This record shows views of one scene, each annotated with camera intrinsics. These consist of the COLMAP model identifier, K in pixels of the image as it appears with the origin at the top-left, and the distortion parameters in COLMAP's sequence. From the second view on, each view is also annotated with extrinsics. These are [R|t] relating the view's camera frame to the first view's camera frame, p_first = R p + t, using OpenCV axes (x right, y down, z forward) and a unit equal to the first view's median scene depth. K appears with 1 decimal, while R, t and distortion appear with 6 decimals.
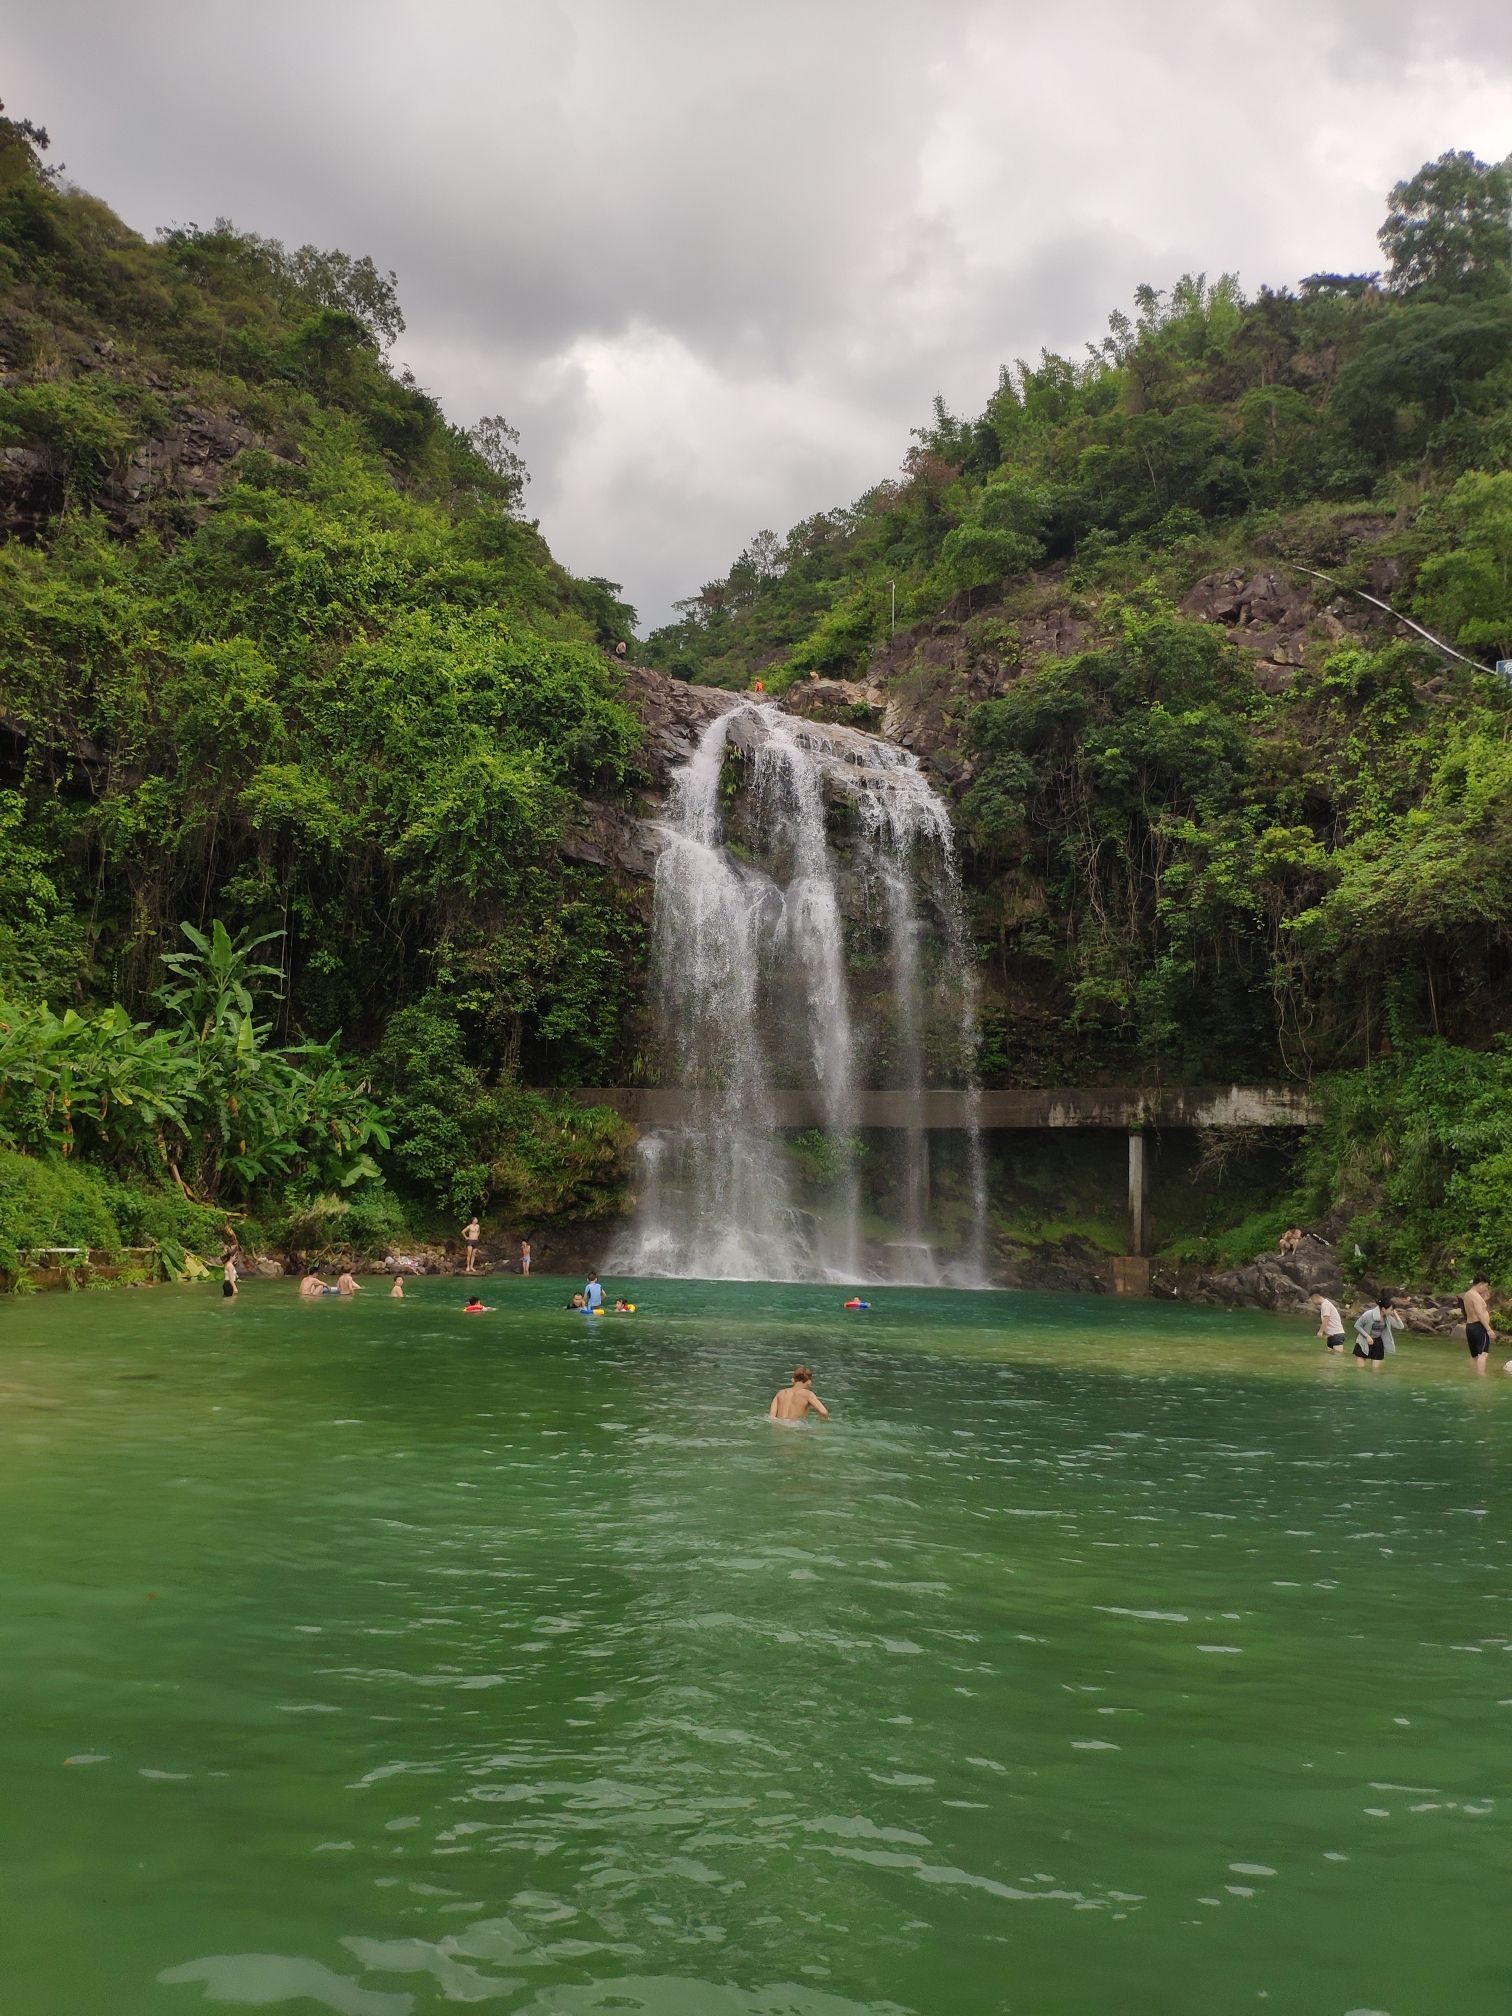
lens RADIAL K [[1464.2, 0, 737.4], [0, 1464.2, 1008.8], [0, 0, 1]] dist [0.047407, -0.009048]
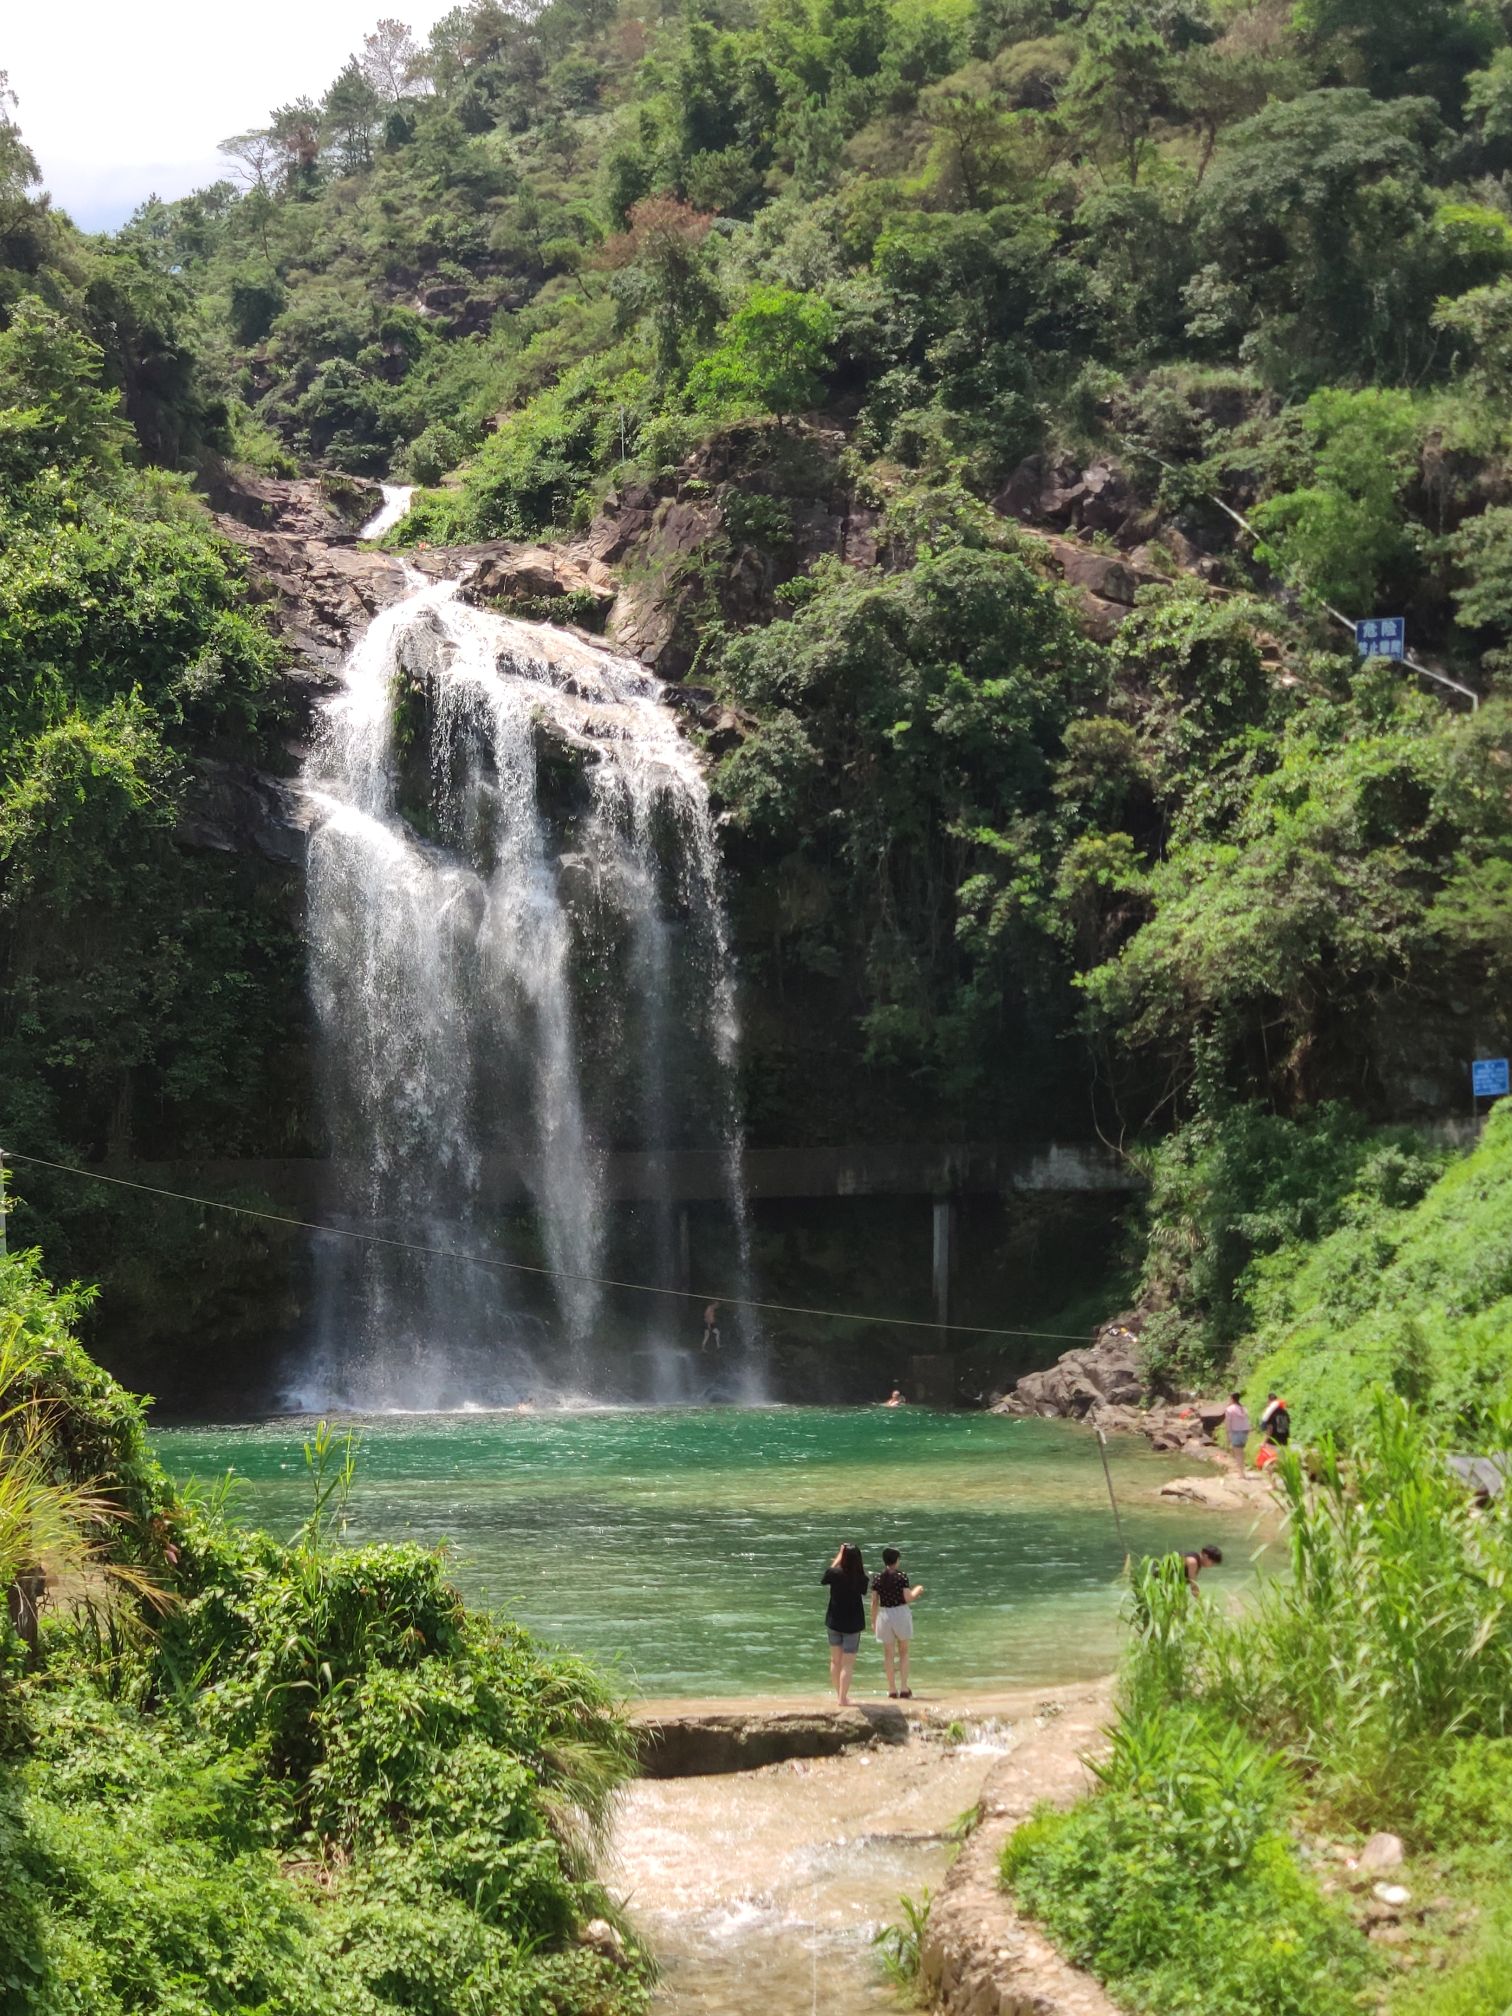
lens RADIAL K [[2722.0, 0, 769.7], [0, 2722.0, 1002.6], [0, 0, 1]] dist [0.110520, 0.000000]
pose [[0.988315, -0.025921, 0.150205, -0.035848], [0.017637, 0.998262, 0.056227, -0.098026], [-0.151402, -0.052921, 0.987055, -0.398509]]
